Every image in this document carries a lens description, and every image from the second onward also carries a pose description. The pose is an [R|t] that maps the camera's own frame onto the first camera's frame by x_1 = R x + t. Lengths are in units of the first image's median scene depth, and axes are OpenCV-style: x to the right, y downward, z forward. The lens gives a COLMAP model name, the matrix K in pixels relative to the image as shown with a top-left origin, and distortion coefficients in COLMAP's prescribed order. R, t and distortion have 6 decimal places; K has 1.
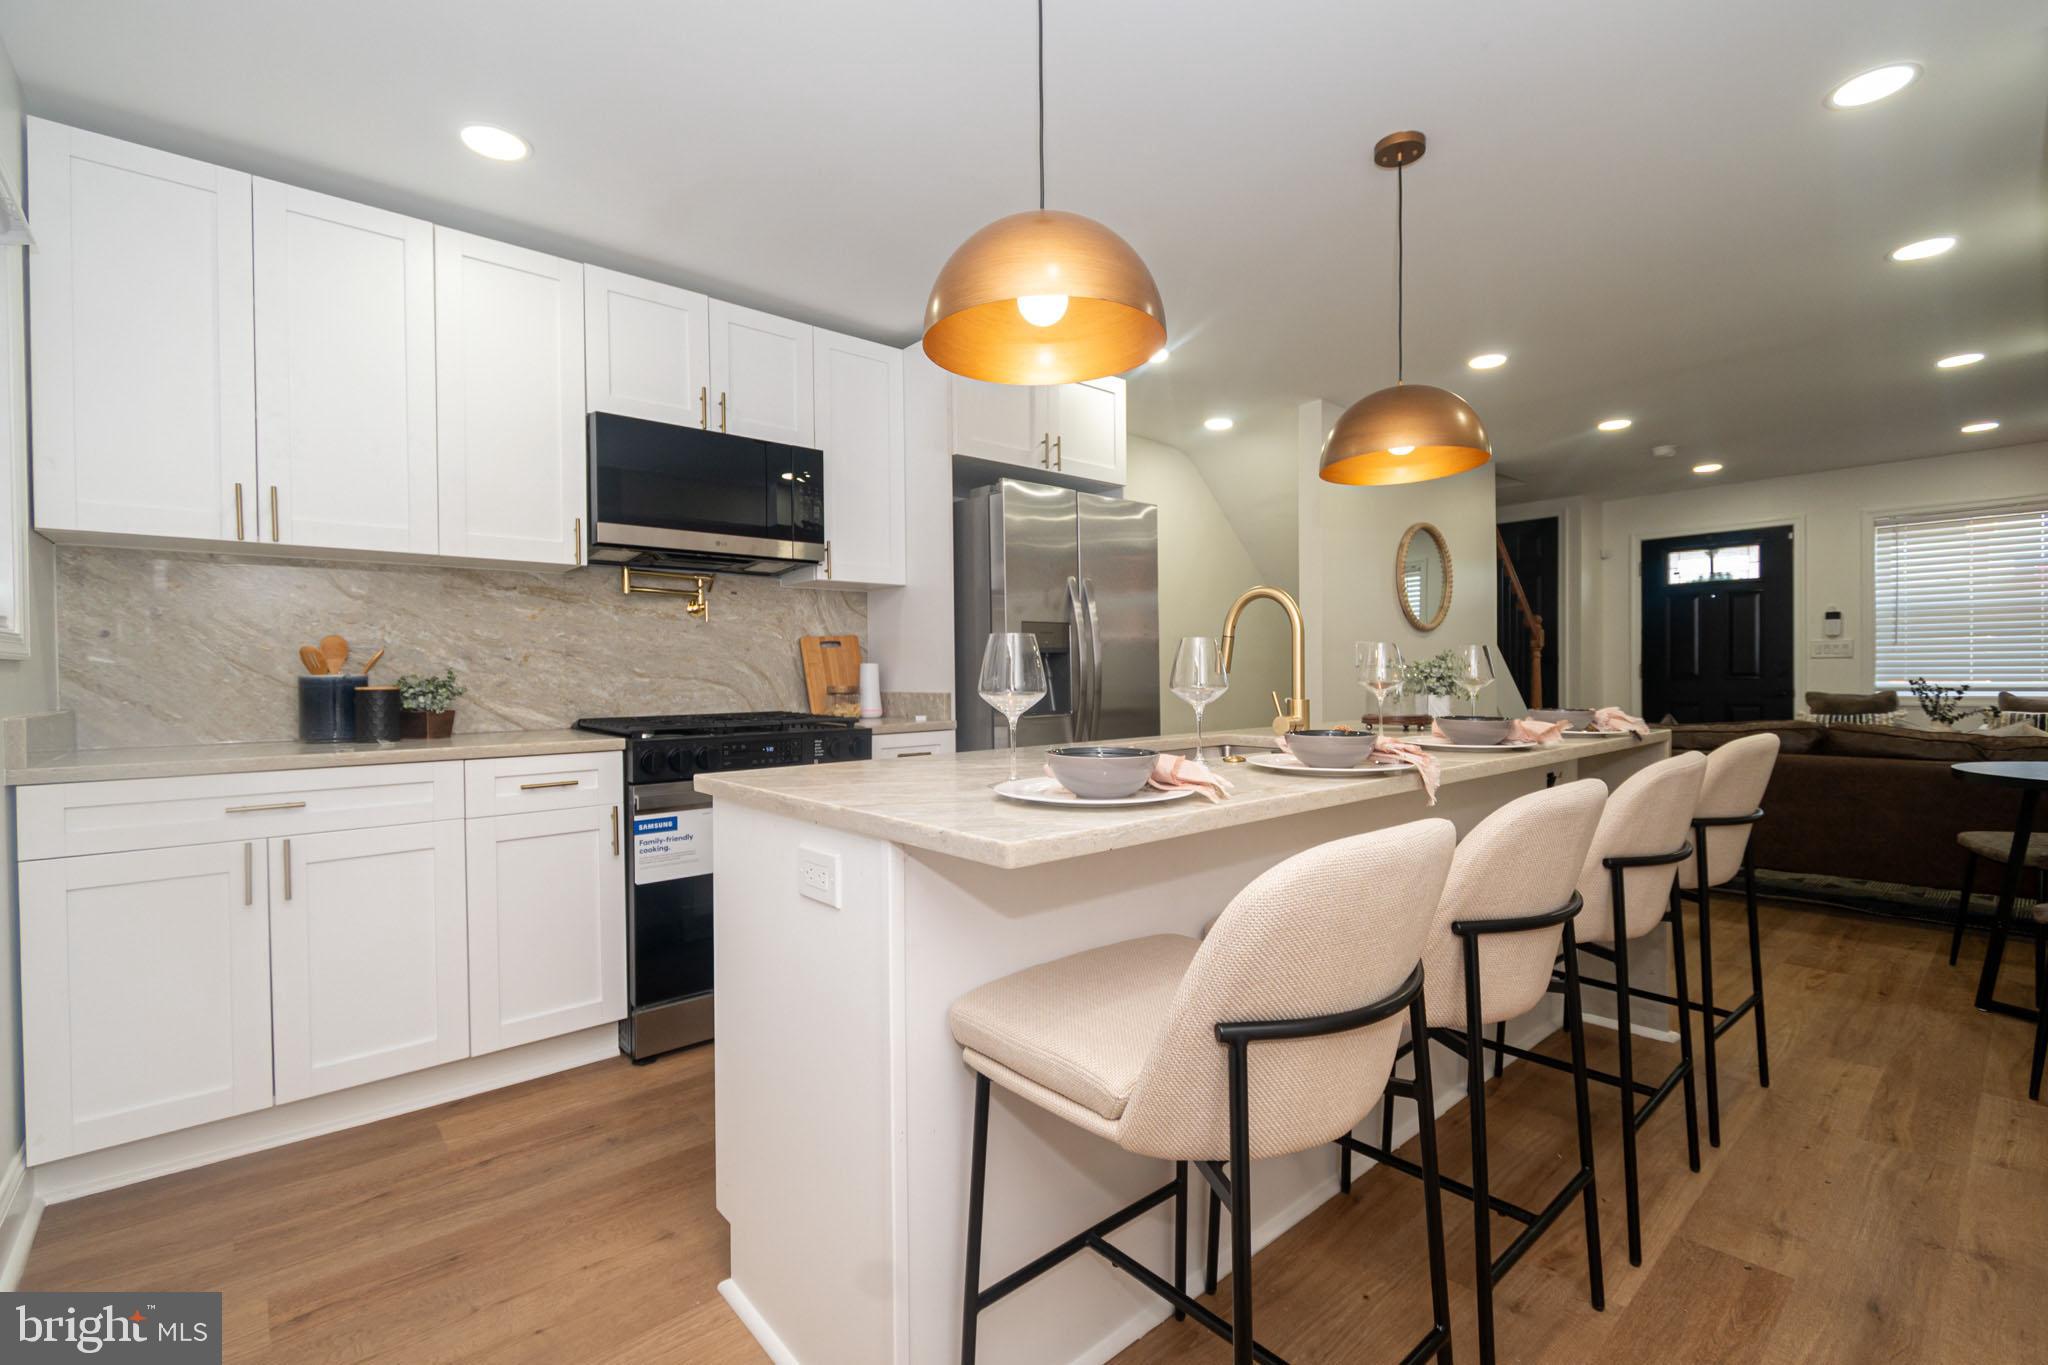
lens RADIAL K [[913.6, 0, 1030.2], [0, 913.6, 683.3], [0, 0, 1]] dist [0.016977, -0.008011]
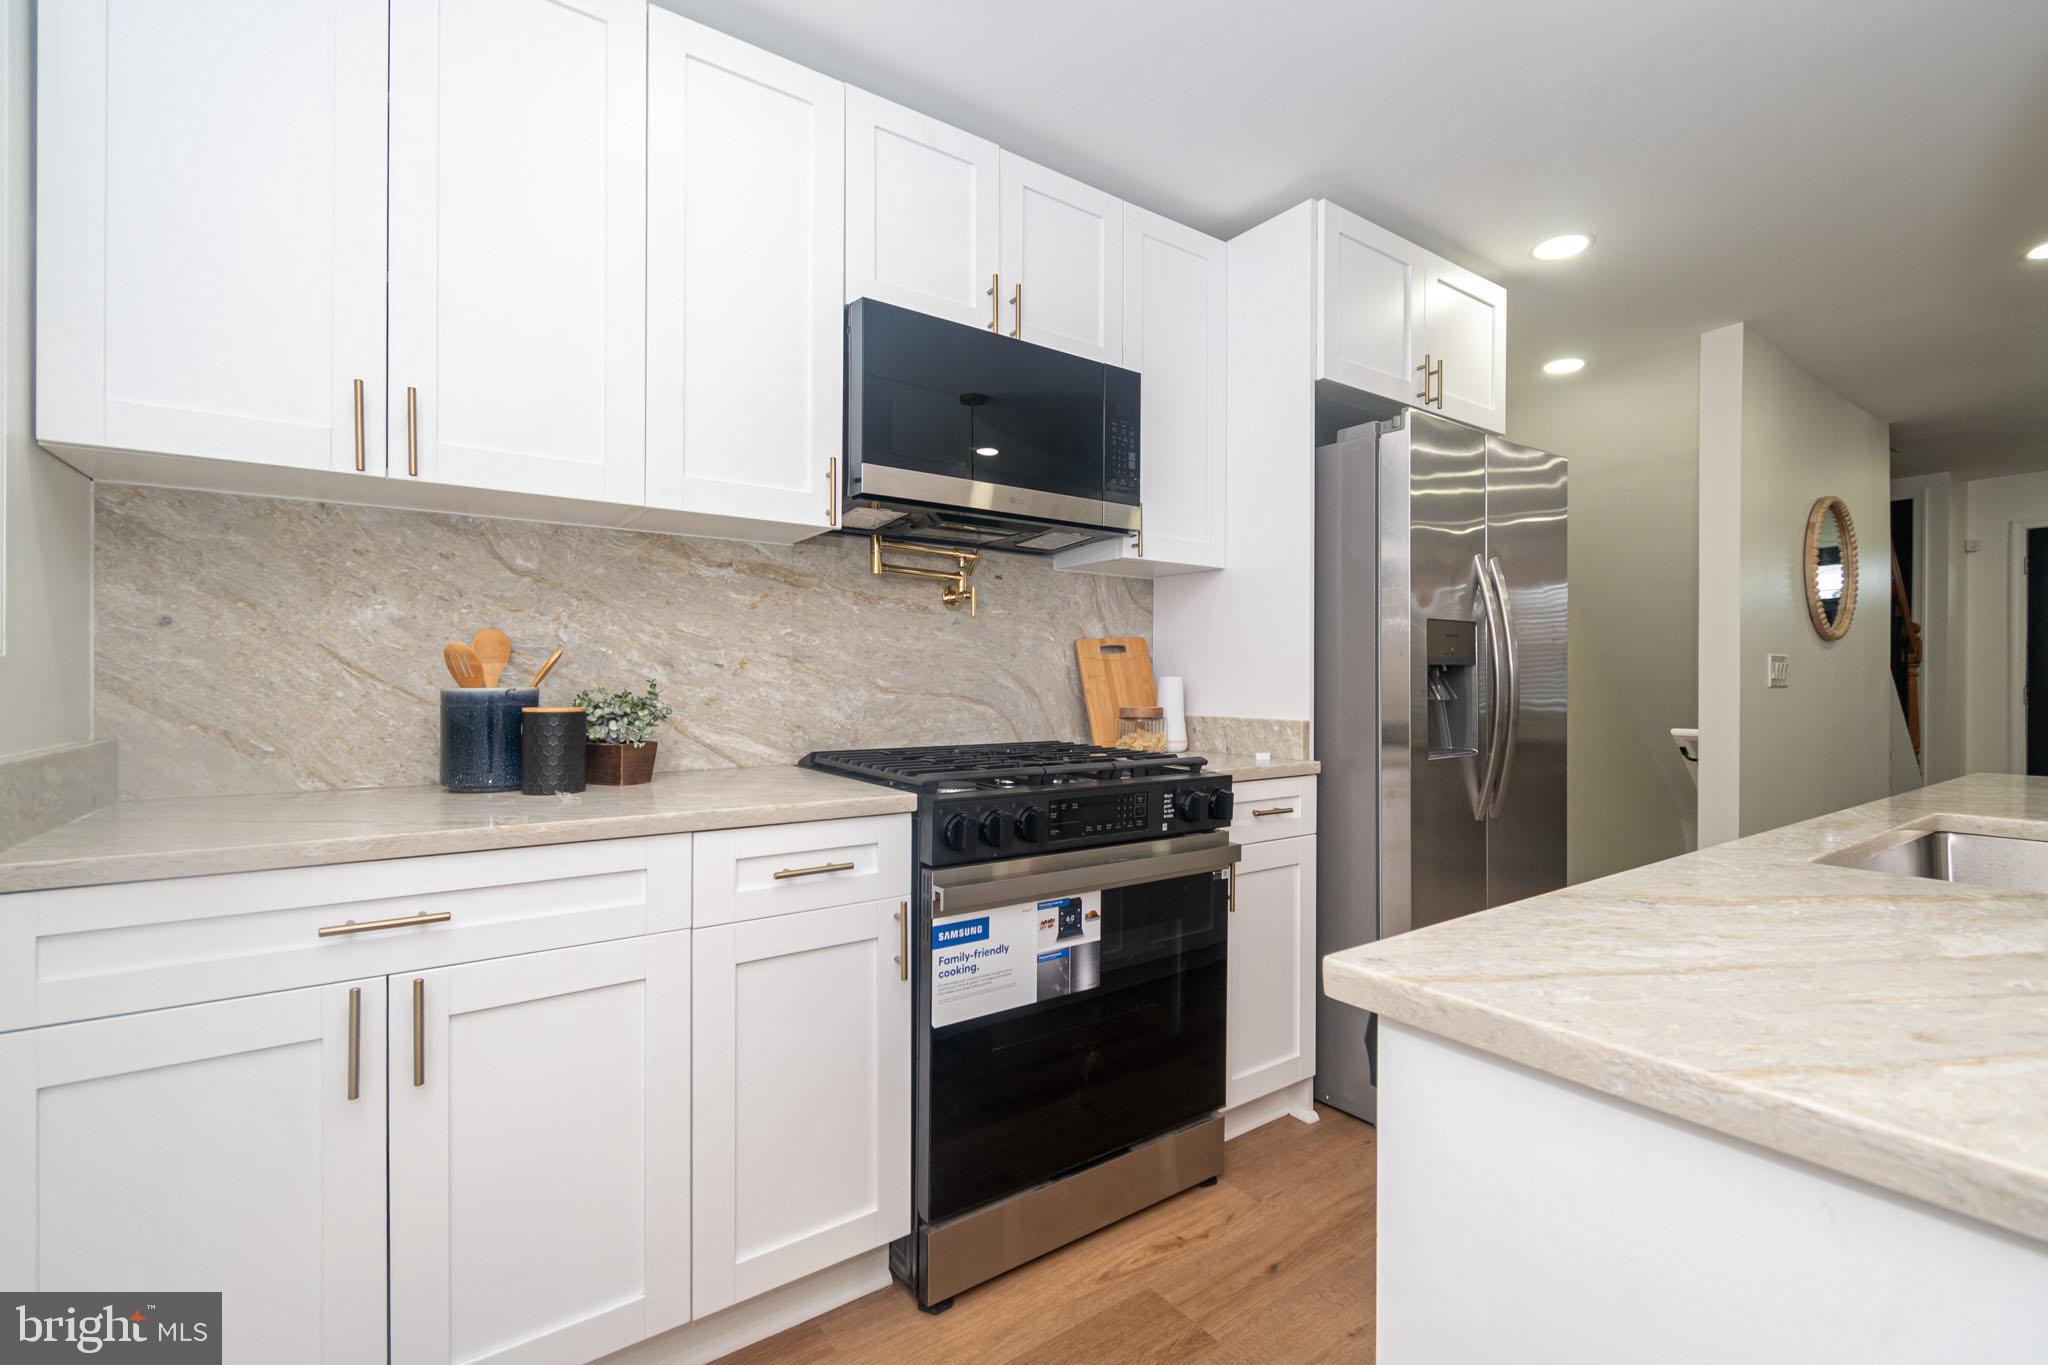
lens RADIAL K [[913.6, 0, 1030.2], [0, 913.6, 683.3], [0, 0, 1]] dist [0.016977, -0.008011]
pose [[0.995280, 0.014875, -0.095894, -0.281246], [-0.015594, 0.999856, -0.006754, -0.012701], [0.095780, 0.008217, 0.995369, 0.347142]]
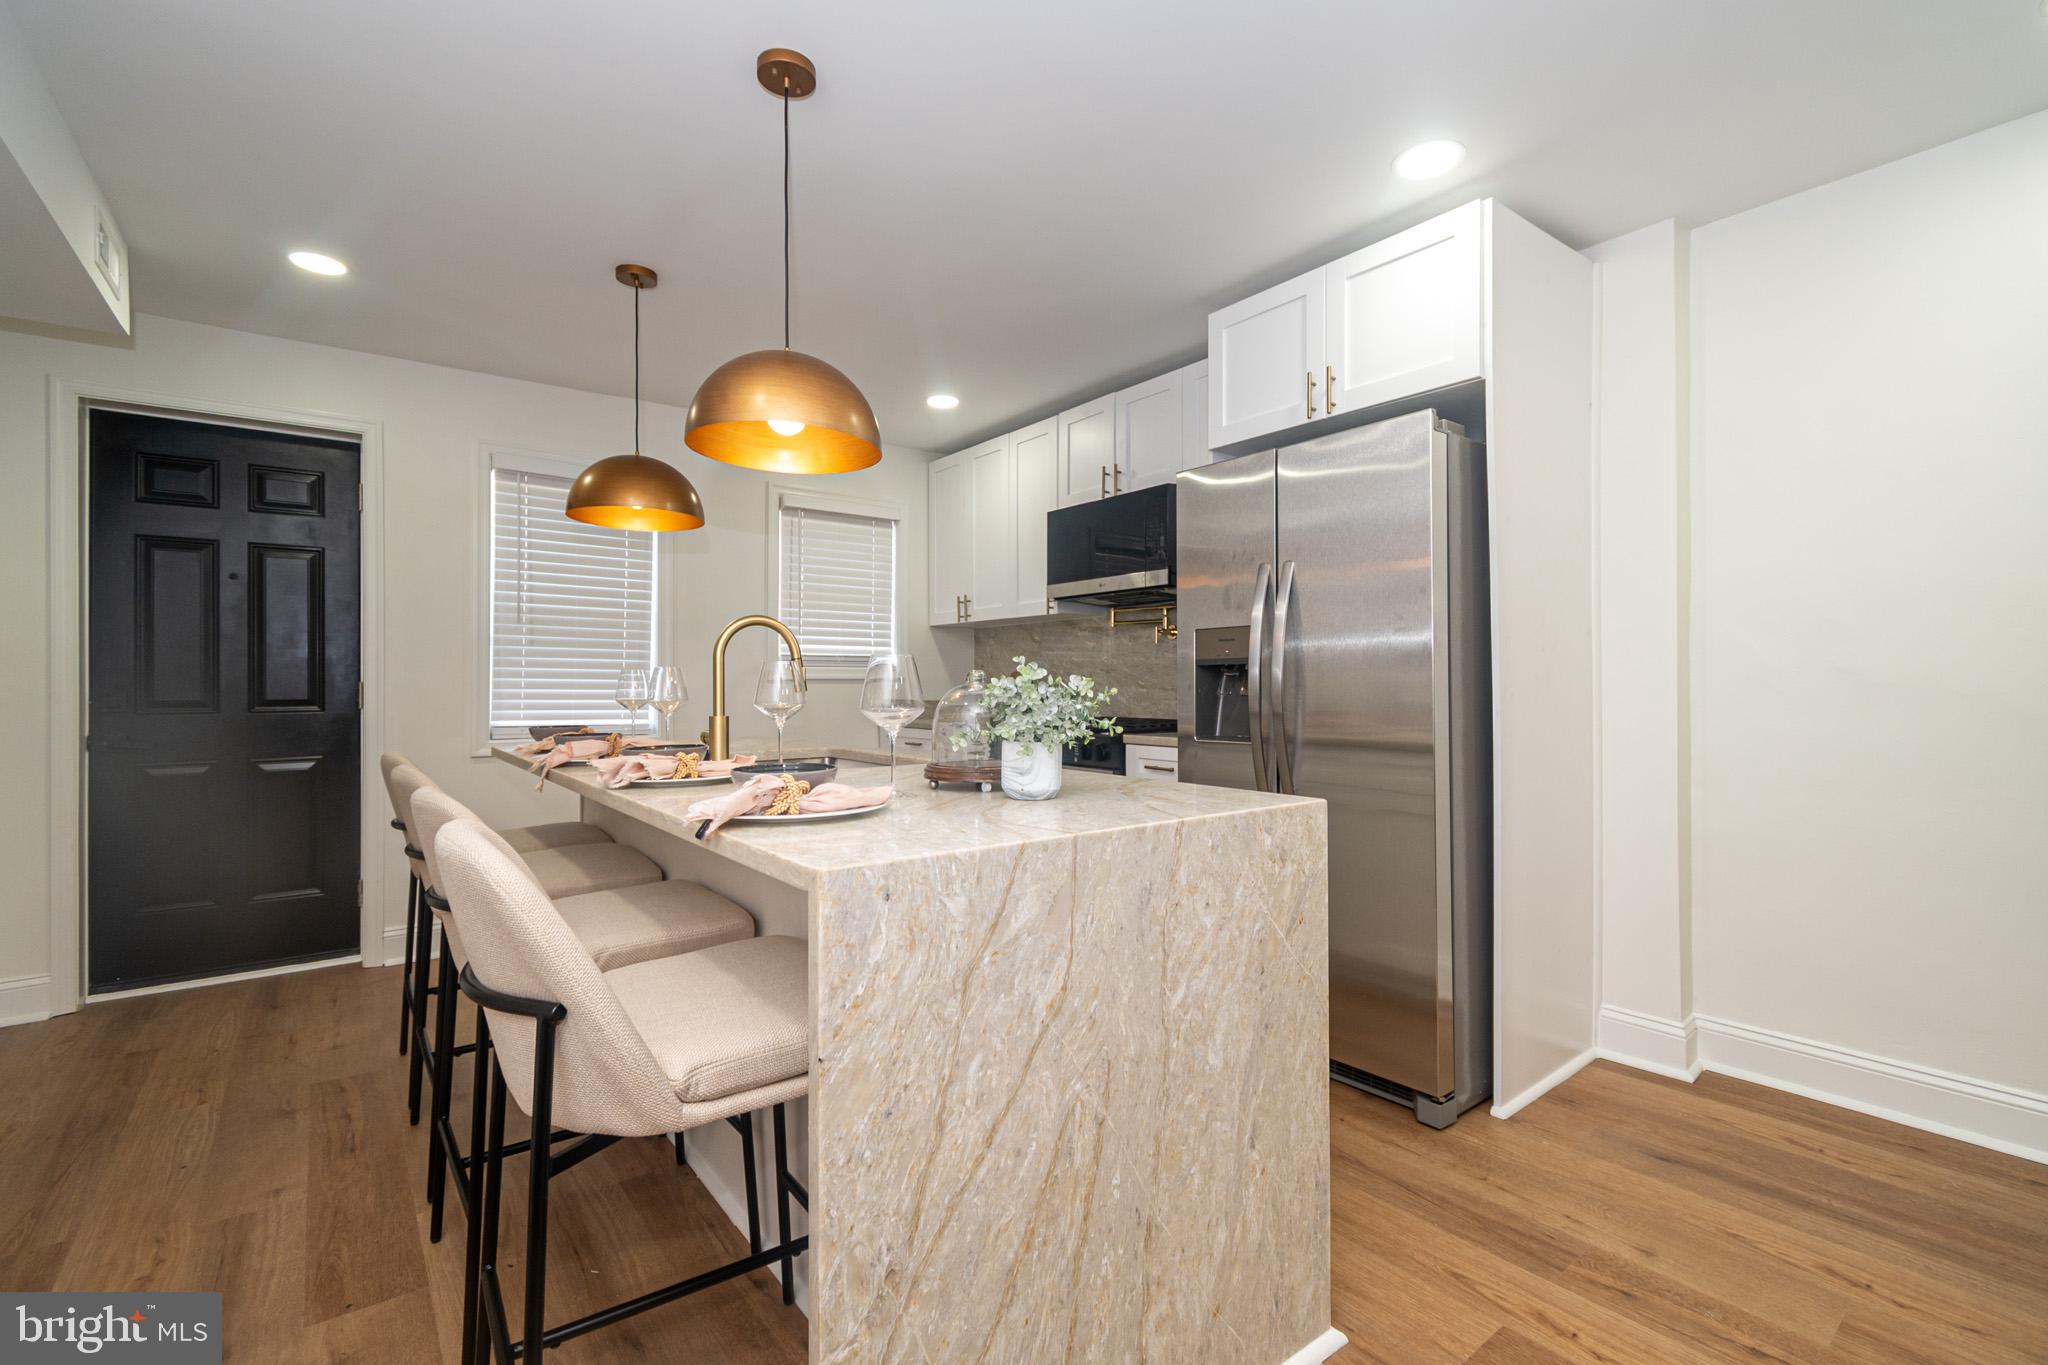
lens RADIAL K [[913.6, 0, 1030.2], [0, 913.6, 683.3], [0, 0, 1]] dist [0.016977, -0.008011]
pose [[-0.071349, 0.012847, -0.997369, 1.026118], [-0.010635, 0.999850, 0.013639, -0.034180], [0.997395, 0.011580, -0.071202, 1.077760]]
